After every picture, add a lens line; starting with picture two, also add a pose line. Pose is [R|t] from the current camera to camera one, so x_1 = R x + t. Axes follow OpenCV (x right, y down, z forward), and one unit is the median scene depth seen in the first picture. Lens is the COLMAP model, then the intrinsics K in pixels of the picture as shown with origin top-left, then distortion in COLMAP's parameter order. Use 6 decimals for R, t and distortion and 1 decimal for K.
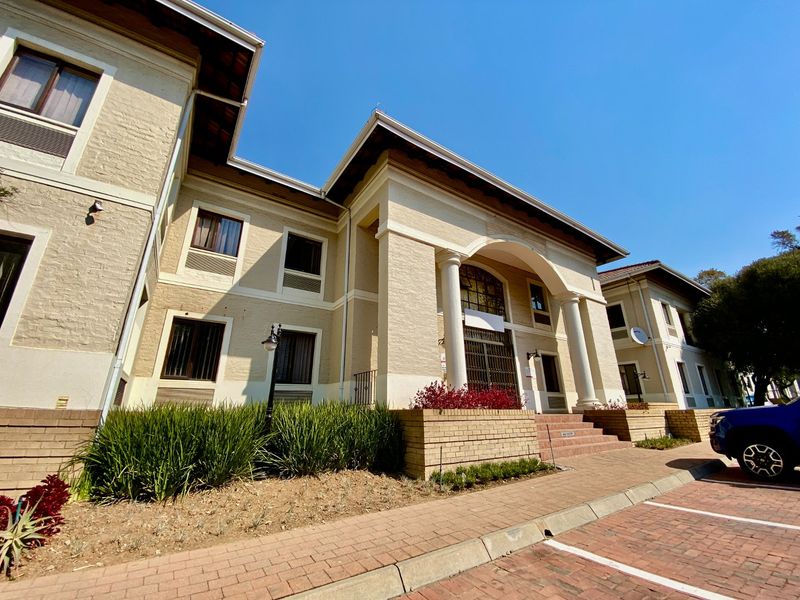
lens RADIAL K [[324.5, 0, 400.0], [0, 324.5, 300.0], [0, 0, 1]] dist [0.000688, -0.000207]
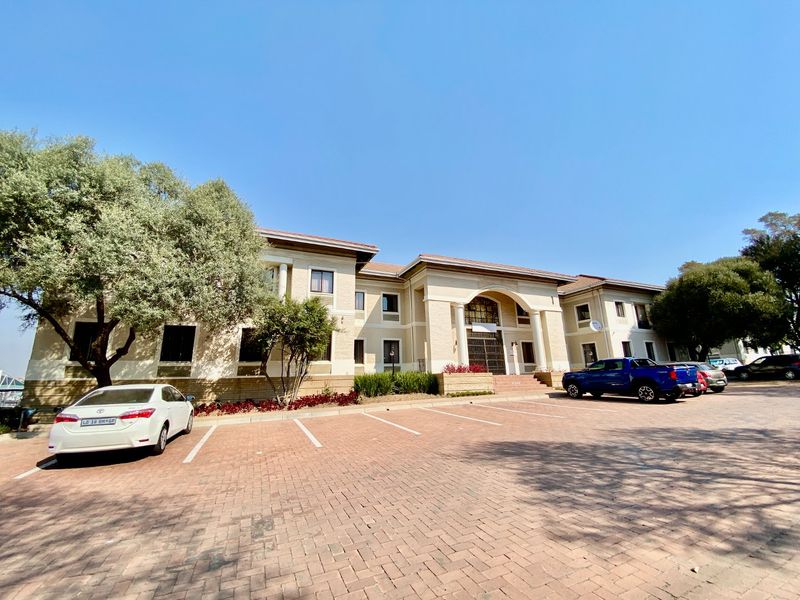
lens RADIAL K [[308.2, 0, 387.7], [0, 308.2, 297.7], [0, 0, 1]] dist [-0.010494, -0.000081]
pose [[0.975625, -0.064065, -0.209887, 0.126311], [0.080183, 0.994375, 0.069200, -0.349937], [0.204273, -0.084342, 0.975274, -1.069682]]
